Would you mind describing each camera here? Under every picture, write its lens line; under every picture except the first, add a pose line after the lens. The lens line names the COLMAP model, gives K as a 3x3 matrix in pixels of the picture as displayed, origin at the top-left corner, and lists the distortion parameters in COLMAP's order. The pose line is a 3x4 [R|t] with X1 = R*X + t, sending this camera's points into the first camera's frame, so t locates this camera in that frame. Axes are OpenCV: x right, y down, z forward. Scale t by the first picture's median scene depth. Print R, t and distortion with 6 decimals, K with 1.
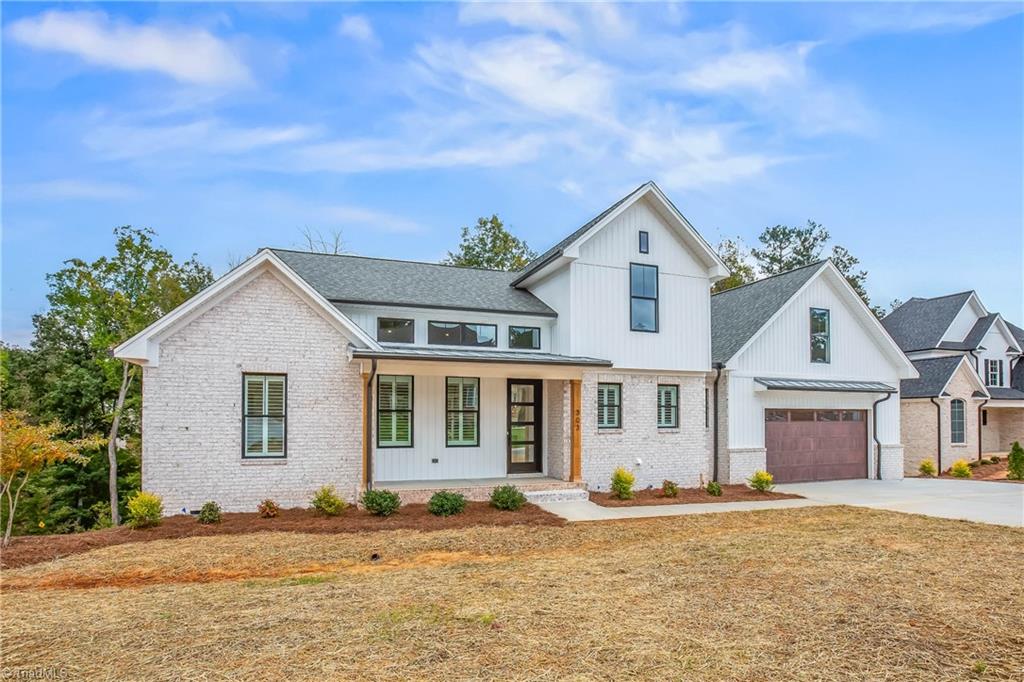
lens RADIAL K [[507.3, 0, 510.5], [0, 507.3, 414.9], [0, 0, 1]] dist [-0.001955, -0.000225]
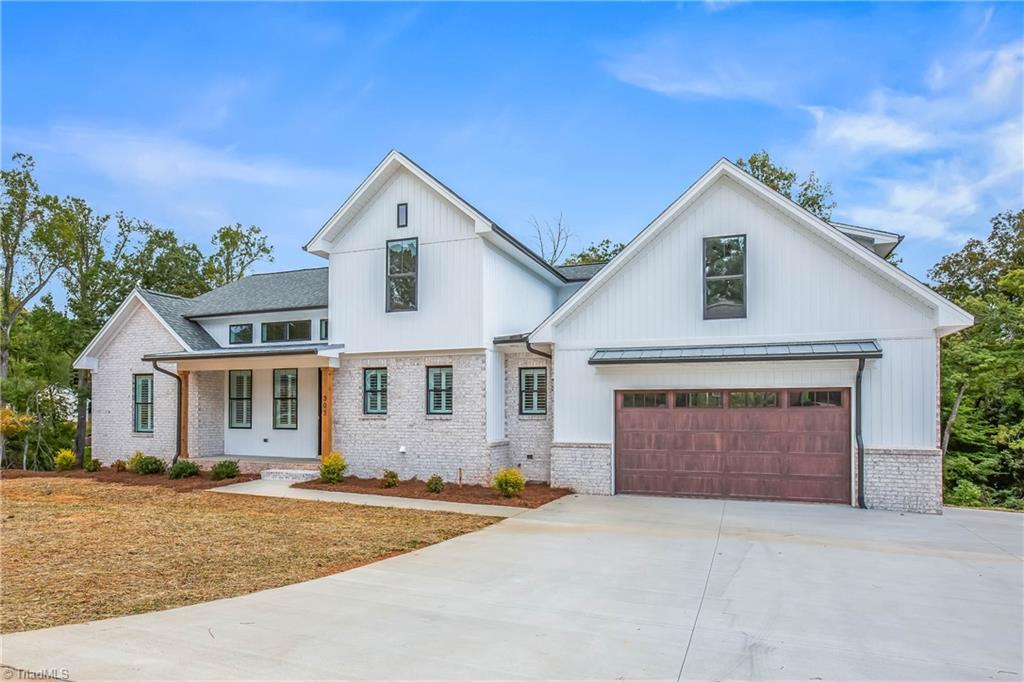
lens RADIAL K [[580.3, 0, 512.6], [0, 580.3, 409.7], [0, 0, 1]] dist [0.004467, 0.000838]
pose [[0.769263, 0.000562, -0.638932, 1.096280], [0.004443, 0.999971, 0.006229, 0.011969], [0.638917, -0.007630, 0.769238, 0.302445]]
